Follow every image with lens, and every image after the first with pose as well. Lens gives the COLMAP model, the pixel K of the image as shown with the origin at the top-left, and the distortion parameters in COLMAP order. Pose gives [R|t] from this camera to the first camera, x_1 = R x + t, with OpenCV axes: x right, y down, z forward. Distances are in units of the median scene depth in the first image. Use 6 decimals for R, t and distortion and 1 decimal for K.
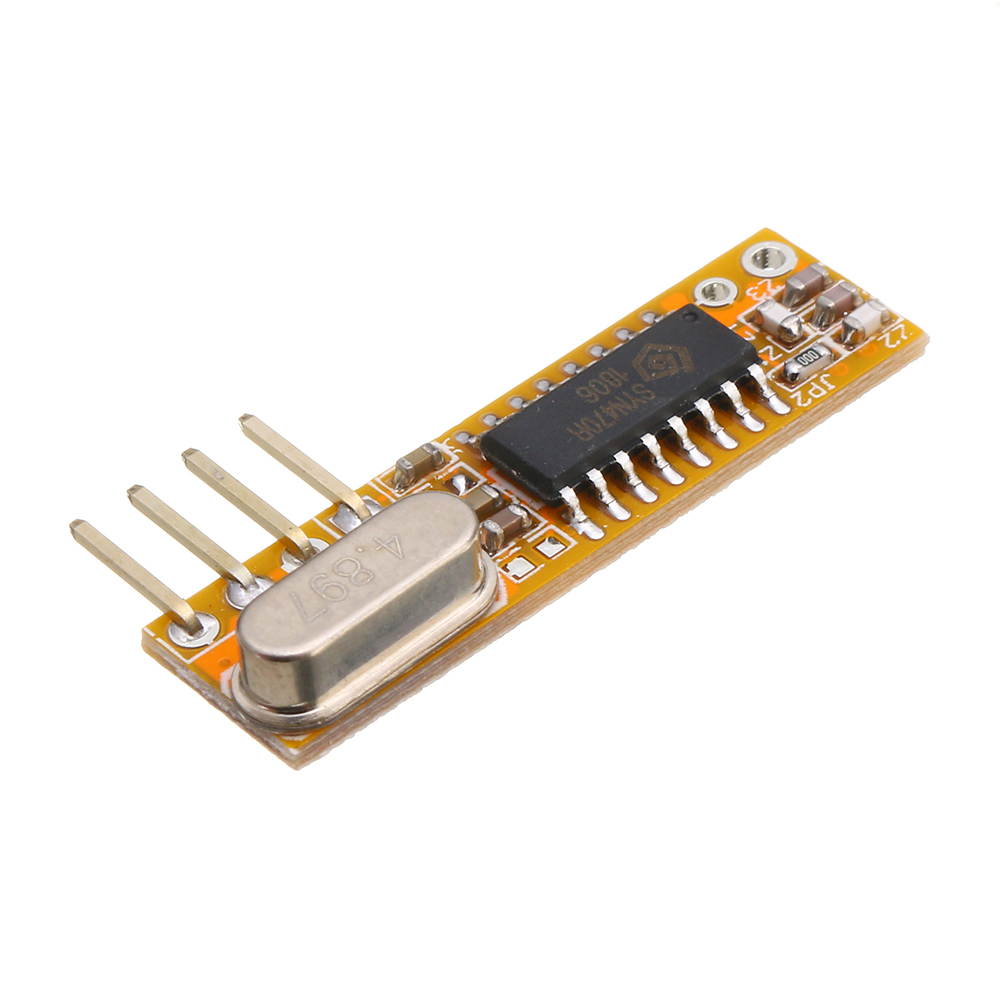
lens RADIAL K [[5699.2, 0, 500.0], [0, 5699.2, 500.0], [0, 0, 1]] dist [-0.082875, 2.808997]
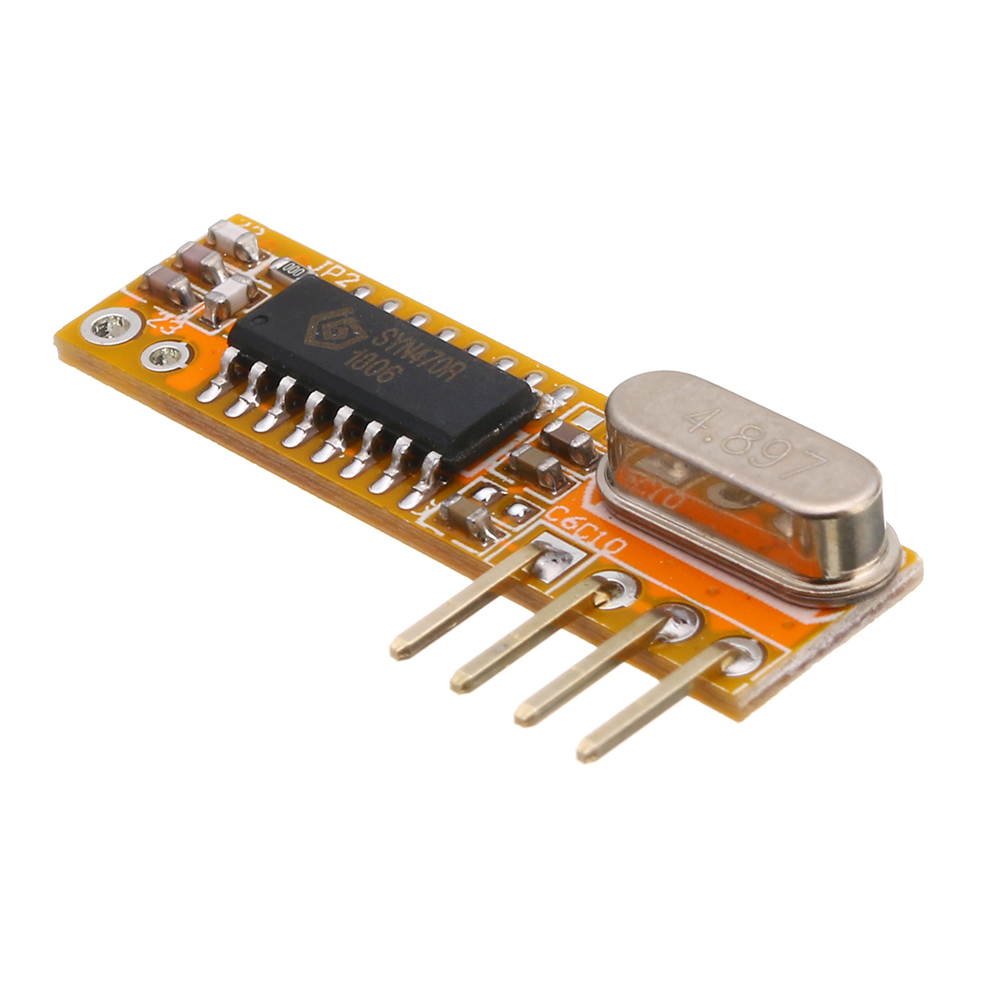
lens RADIAL K [[6405.9, 0, 500.0], [0, 6405.9, 500.0], [0, 0, 1]] dist [0.048157, 7.148245]
pose [[-0.083860, -0.545997, 0.833579, -0.823021], [0.745480, 0.520717, 0.416069, -0.407971], [-0.661231, 0.656309, 0.363363, 0.638118]]
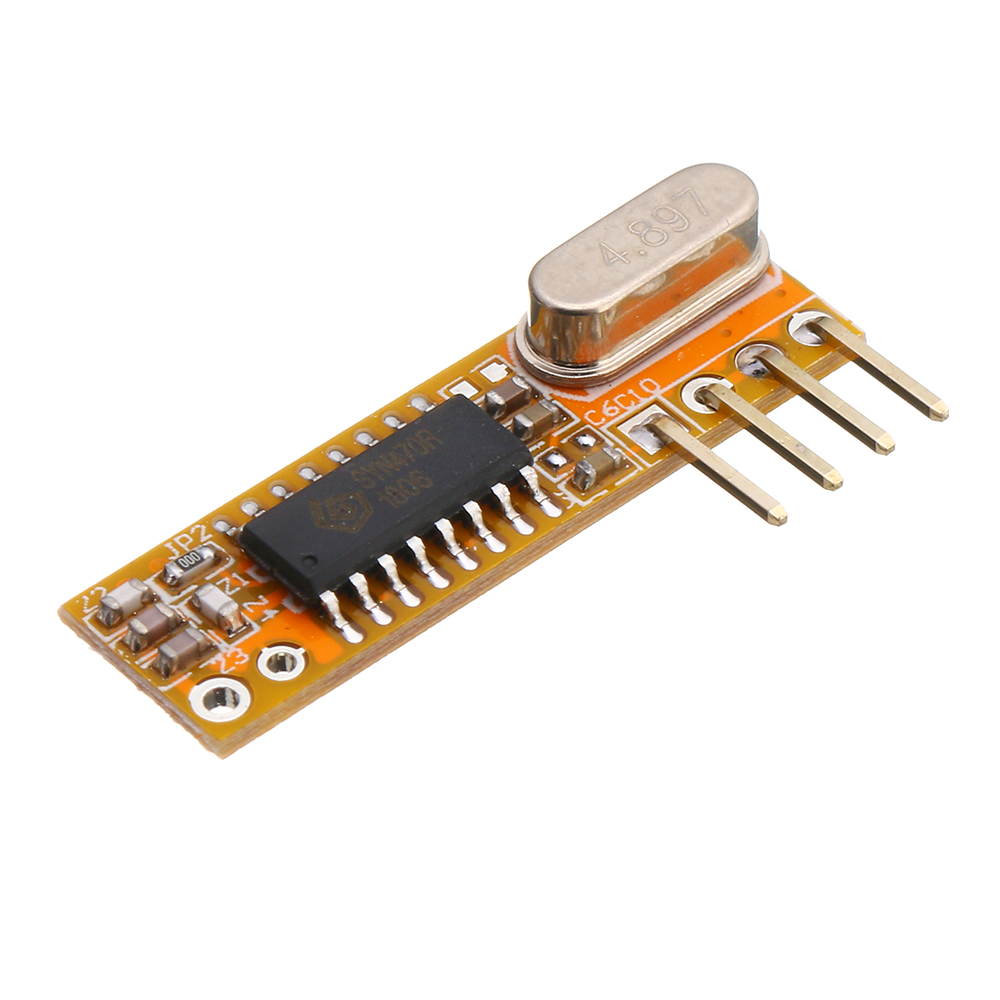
lens RADIAL K [[6405.9, 0, 500.0], [0, 6405.9, 500.0], [0, 0, 1]] dist [0.048157, 7.148245]
pose [[-0.996798, 0.058374, 0.054649, -0.057011], [0.056177, 0.024855, 0.998111, -1.098003], [0.056905, 0.997985, -0.028055, 1.031451]]
